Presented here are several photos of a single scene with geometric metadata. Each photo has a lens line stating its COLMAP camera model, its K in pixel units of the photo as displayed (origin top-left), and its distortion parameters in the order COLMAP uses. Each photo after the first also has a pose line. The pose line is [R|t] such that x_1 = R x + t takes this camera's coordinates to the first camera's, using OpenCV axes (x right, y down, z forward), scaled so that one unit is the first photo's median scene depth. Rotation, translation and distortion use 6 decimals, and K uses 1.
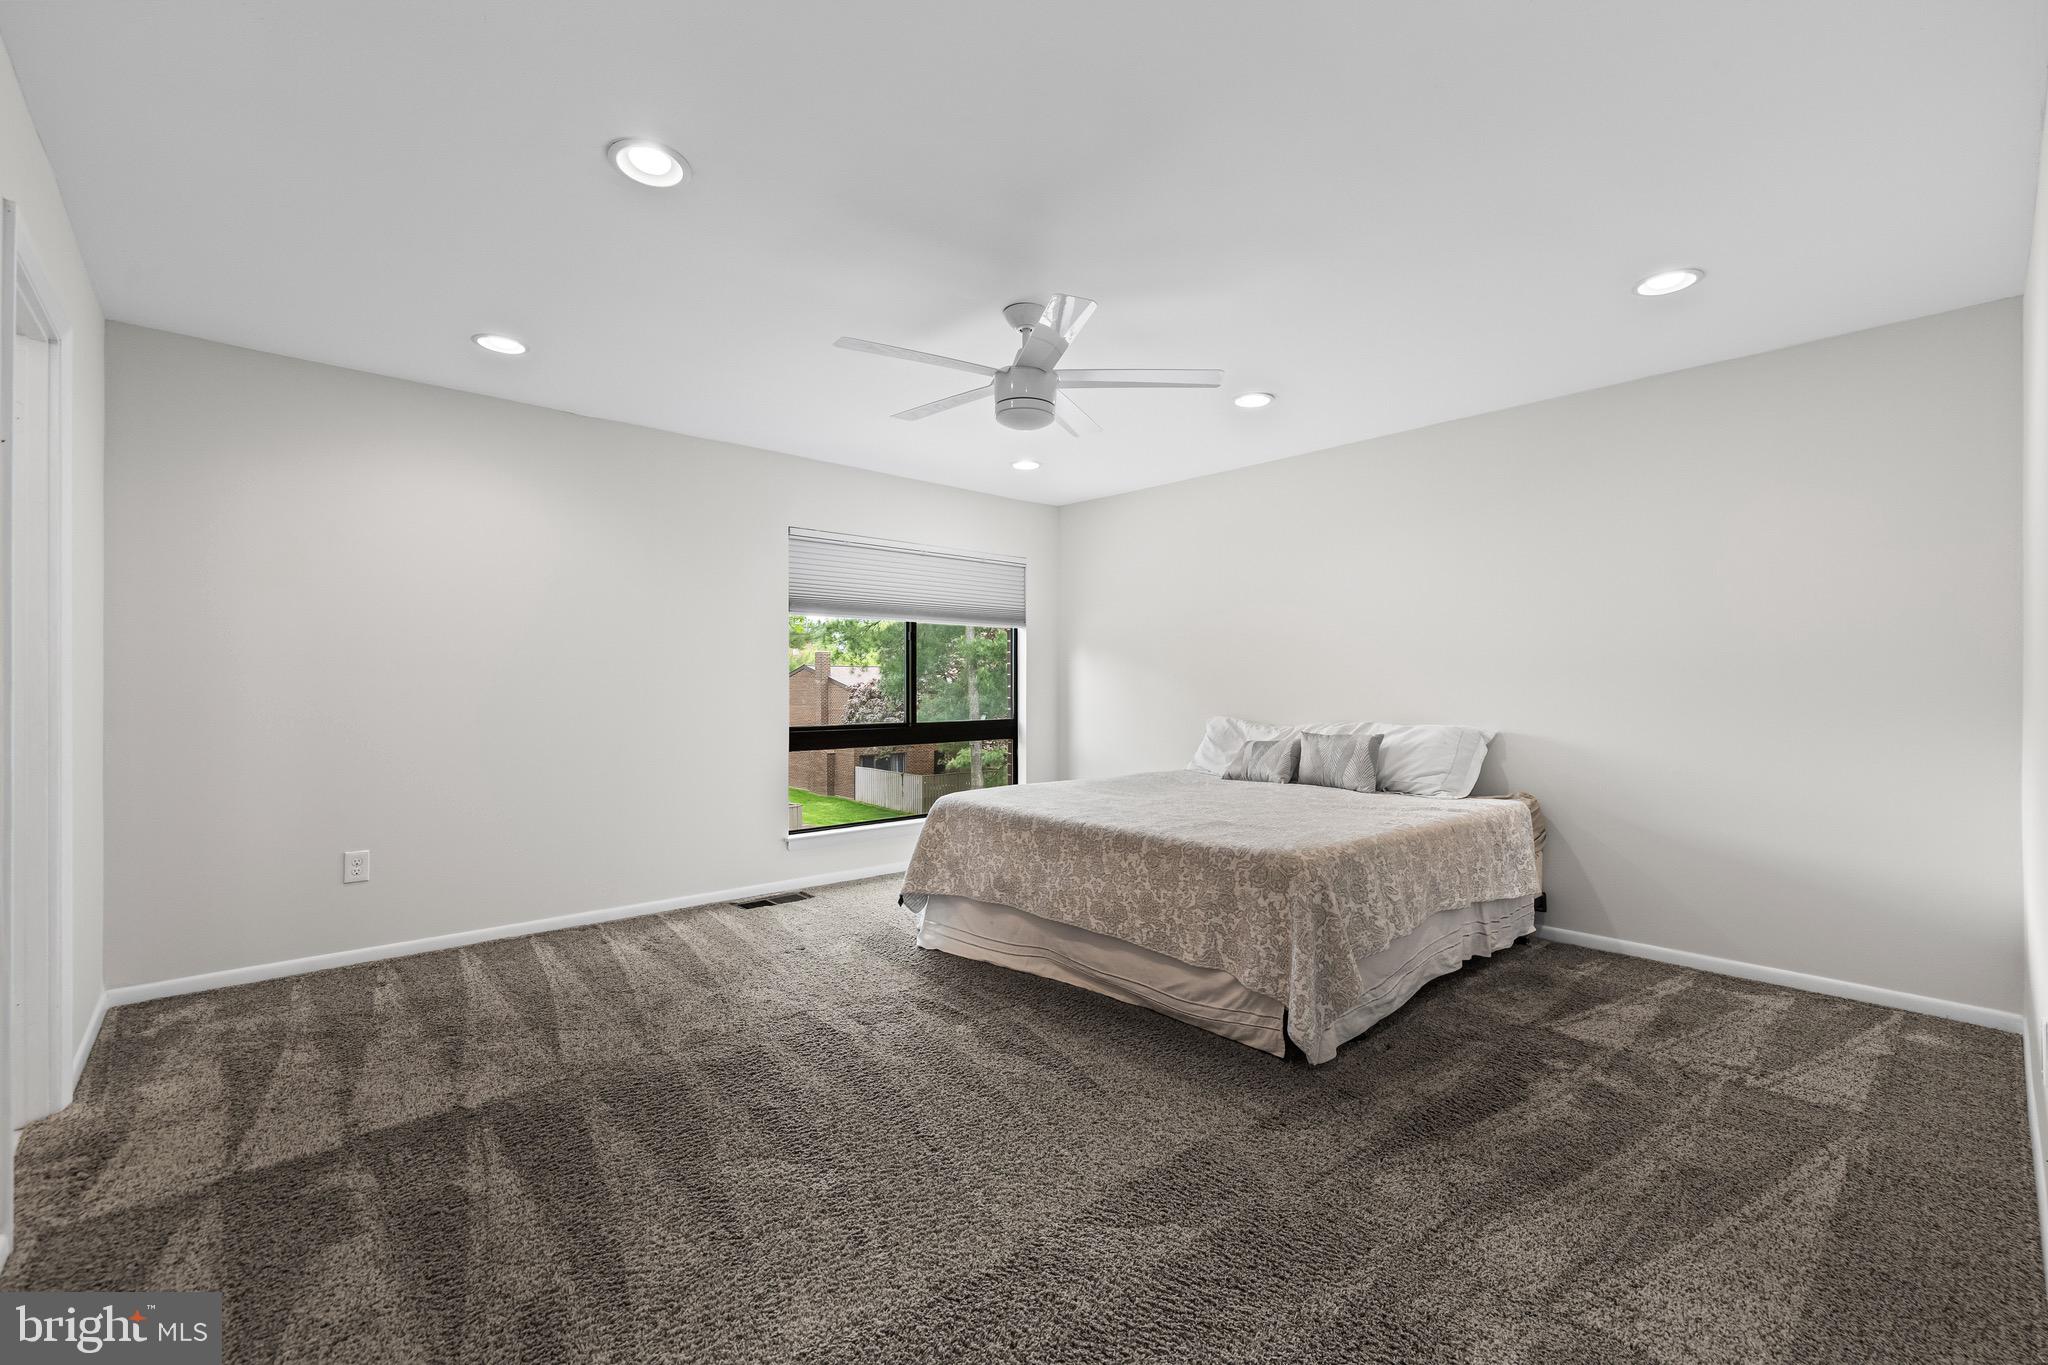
lens RADIAL K [[868.9, 0, 1020.0], [0, 868.9, 689.9], [0, 0, 1]] dist [0.001814, 0.002294]
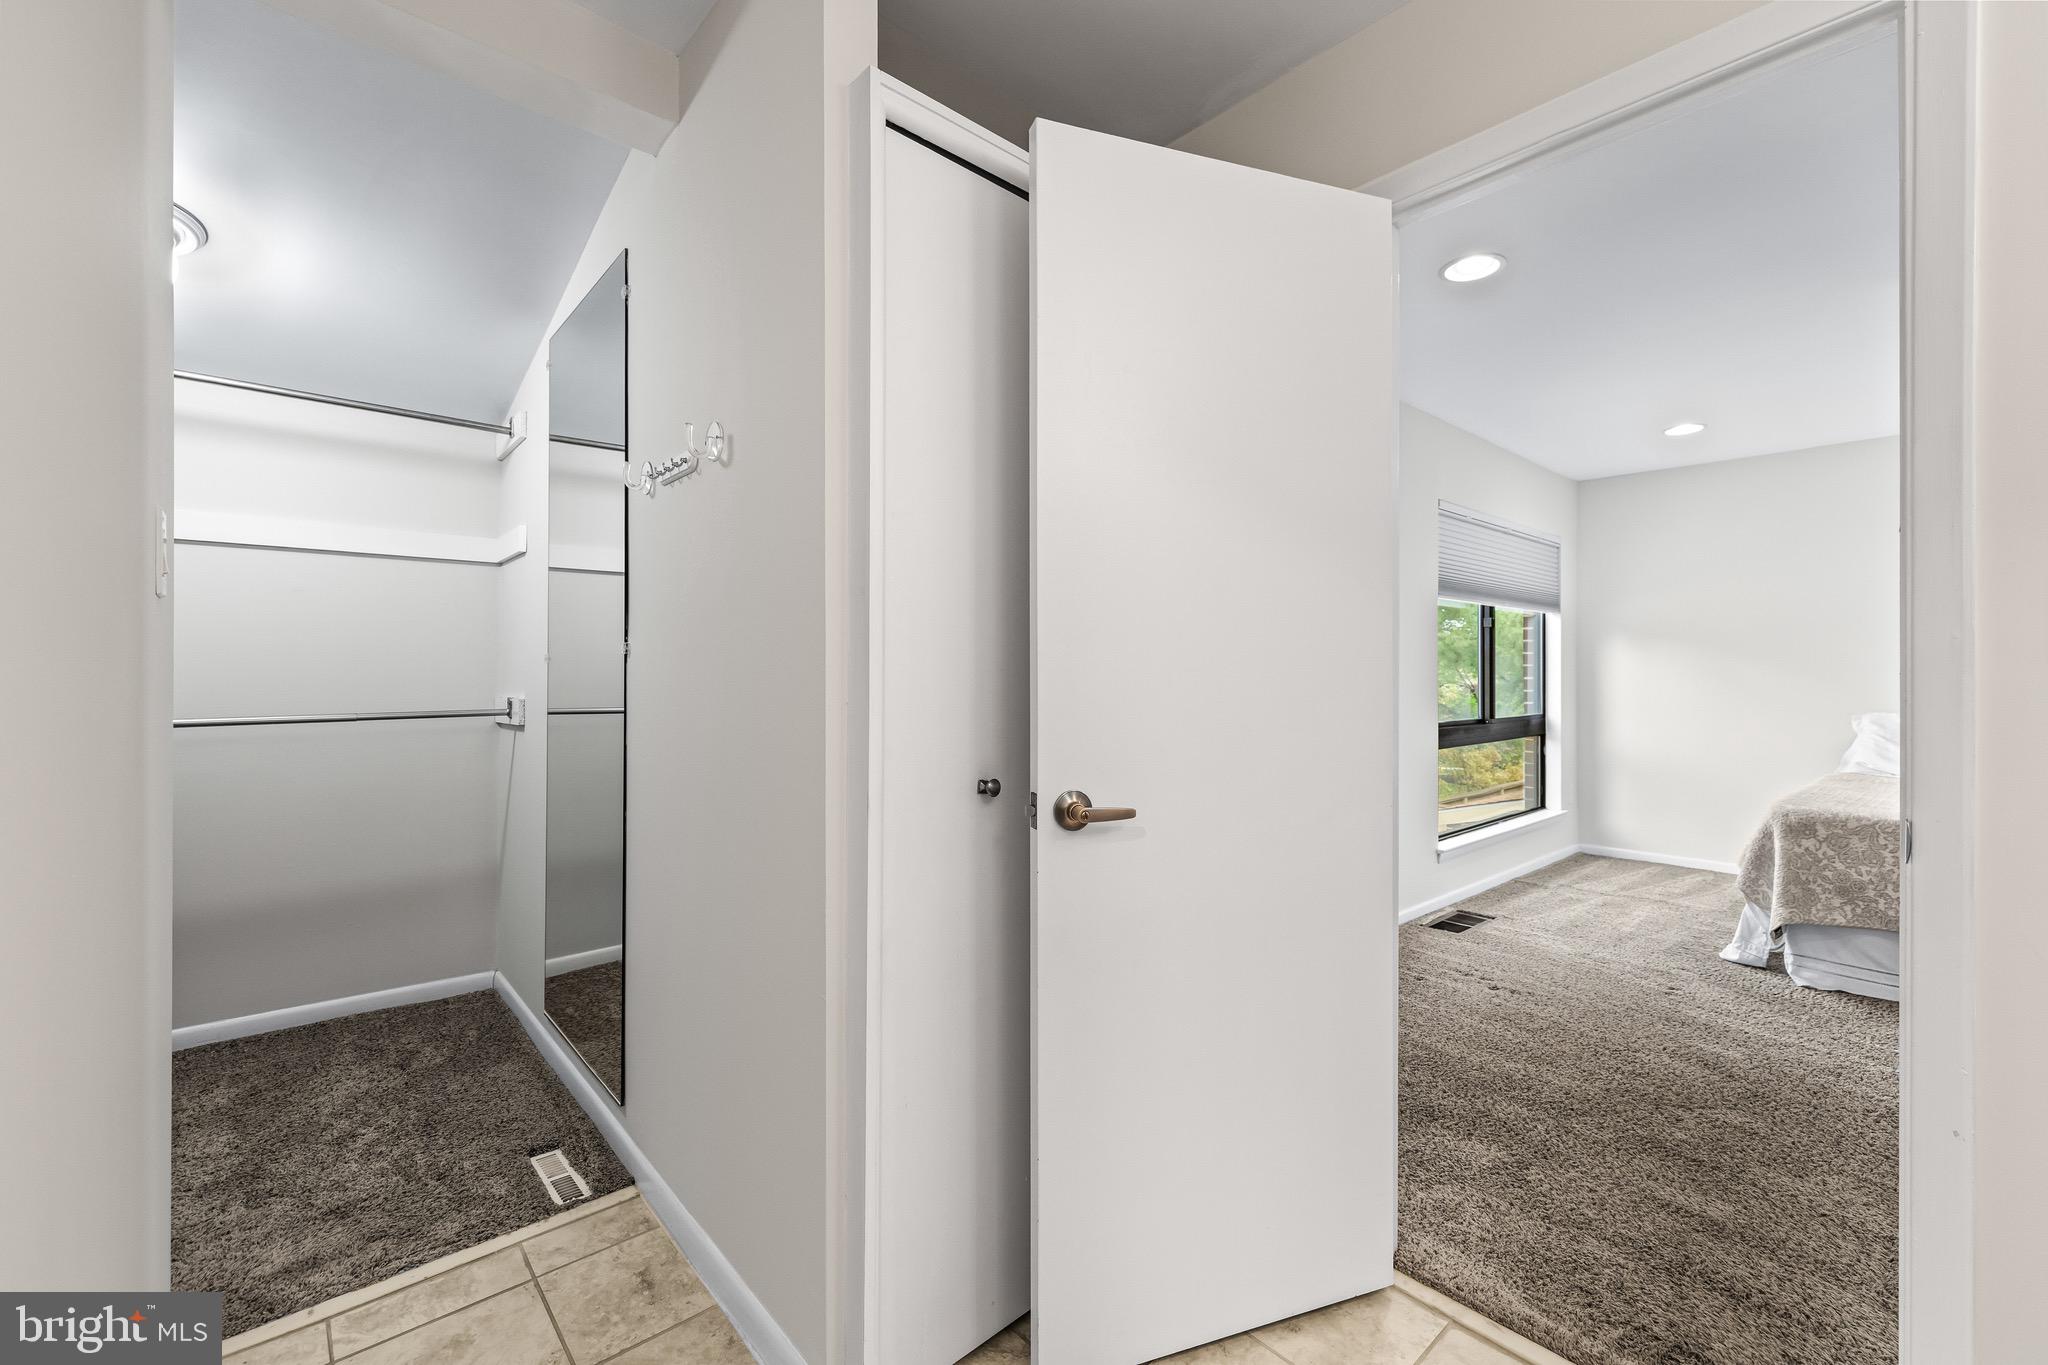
lens RADIAL K [[868.9, 0, 1026.8], [0, 868.9, 670.6], [0, 0, 1]] dist [0.001814, 0.002294]
pose [[0.999991, 0.001853, 0.003730, -0.945783], [-0.001829, 0.999978, -0.006366, -0.008280], [-0.003742, 0.006359, 0.999973, 0.154193]]
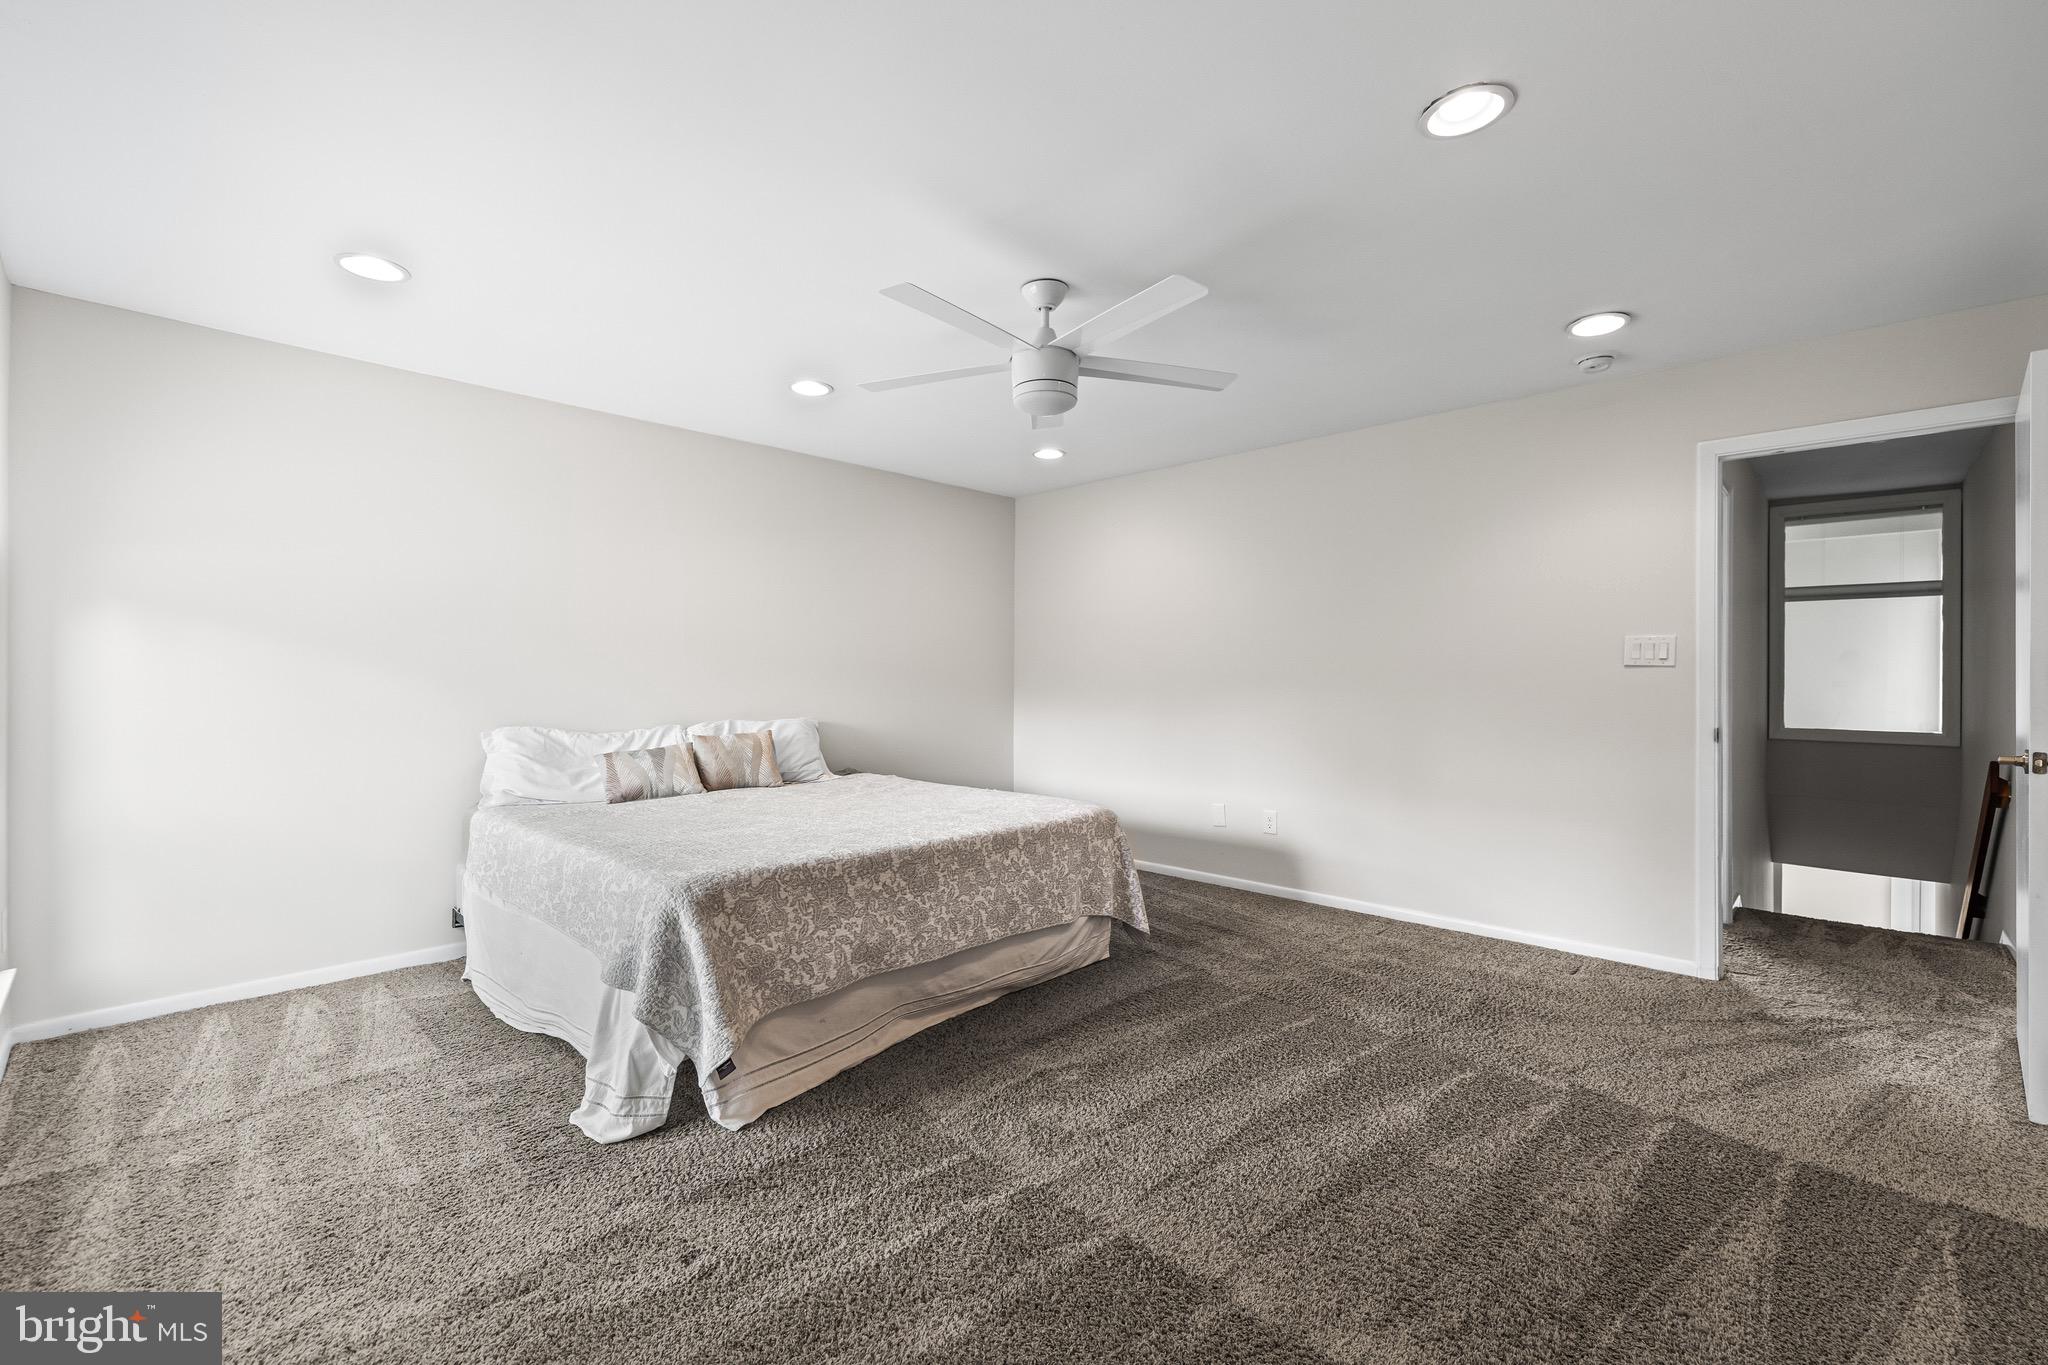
lens RADIAL K [[868.9, 0, 1017.6], [0, 868.9, 687.7], [0, 0, 1]] dist [0.001814, 0.002294]
pose [[-0.072245, -0.010460, 0.997332, -0.772539], [0.002029, 0.999941, 0.010635, -0.013632], [-0.997385, 0.002792, -0.072220, 0.912004]]
